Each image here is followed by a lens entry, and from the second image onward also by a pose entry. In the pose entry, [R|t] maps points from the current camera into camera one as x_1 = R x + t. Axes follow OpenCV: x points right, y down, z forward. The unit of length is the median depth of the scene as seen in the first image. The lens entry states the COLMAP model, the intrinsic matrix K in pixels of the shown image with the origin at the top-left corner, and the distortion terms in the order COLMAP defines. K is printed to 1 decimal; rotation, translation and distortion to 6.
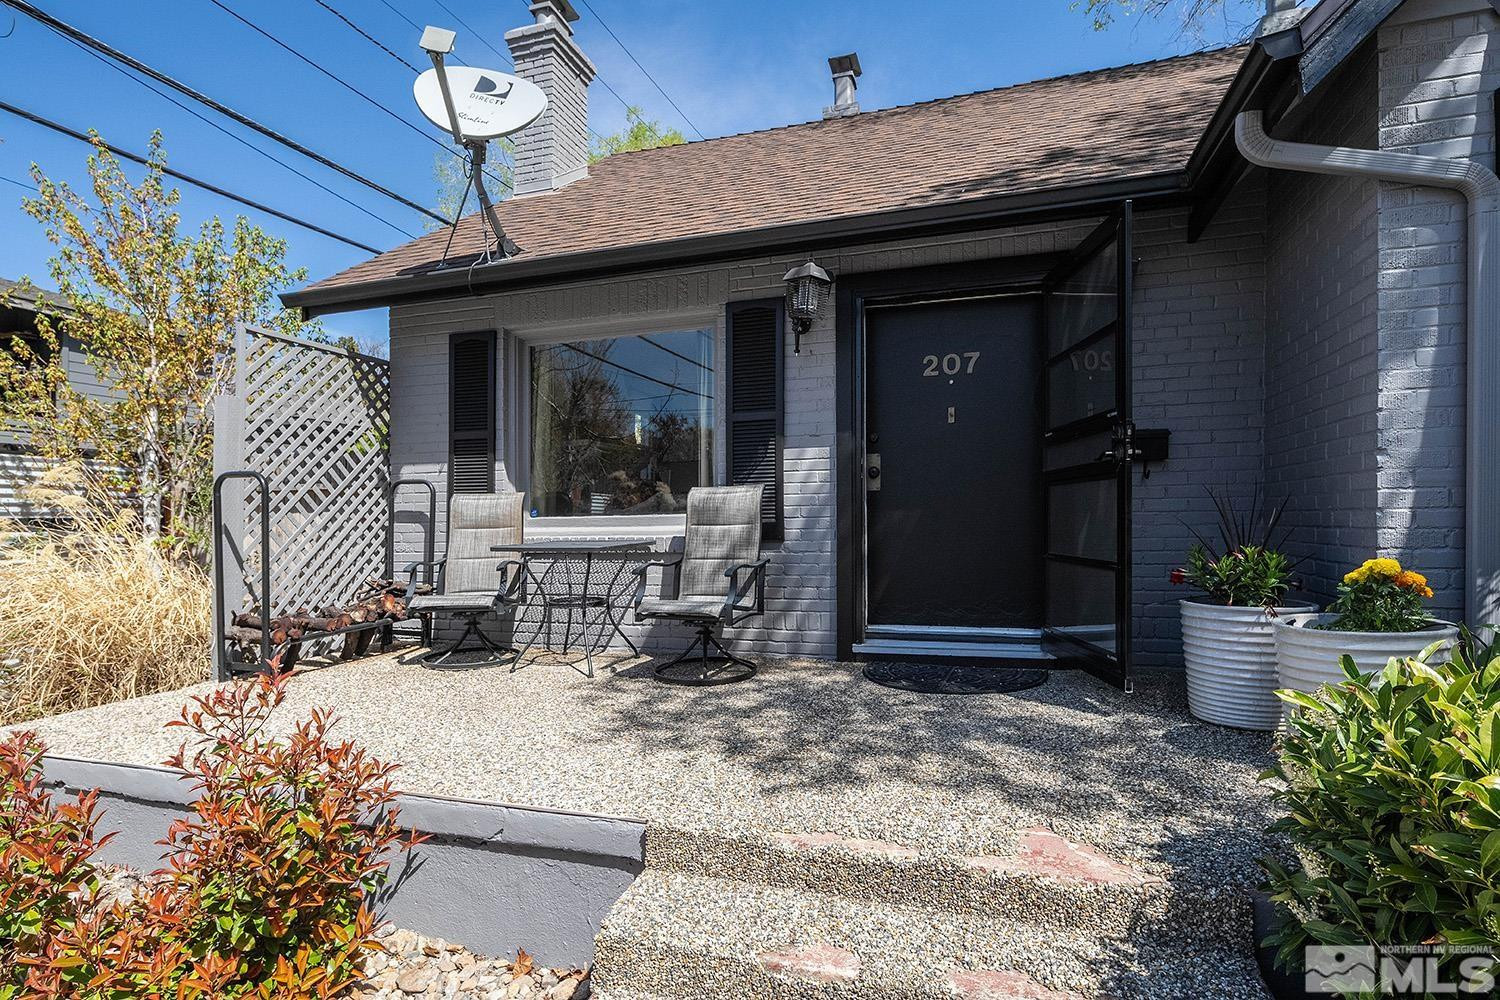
lens RADIAL K [[735.1, 0, 743.2], [0, 735.1, 496.2], [0, 0, 1]] dist [0.003831, -0.002366]
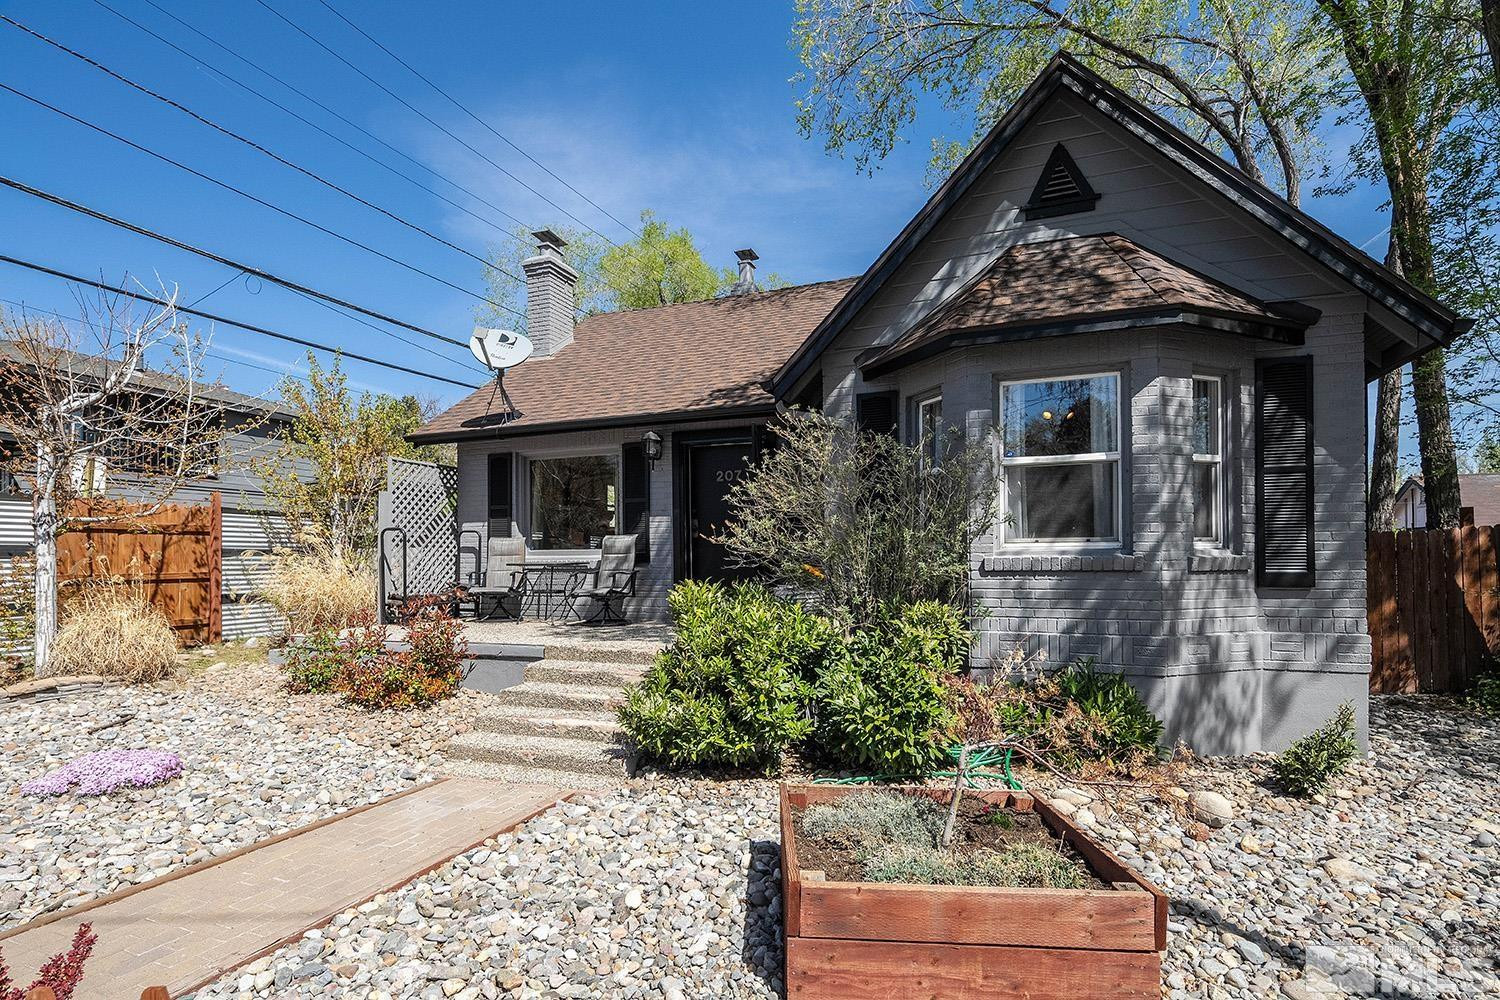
lens RADIAL K [[729.8, 0, 740.5], [0, 729.8, 552.4], [0, 0, 1]] dist [0.010868, -0.000536]
pose [[0.998055, 0.005705, -0.062080, 0.394371], [-0.004283, 0.999726, 0.023030, -0.012485], [0.062194, -0.022719, 0.997805, -0.905481]]
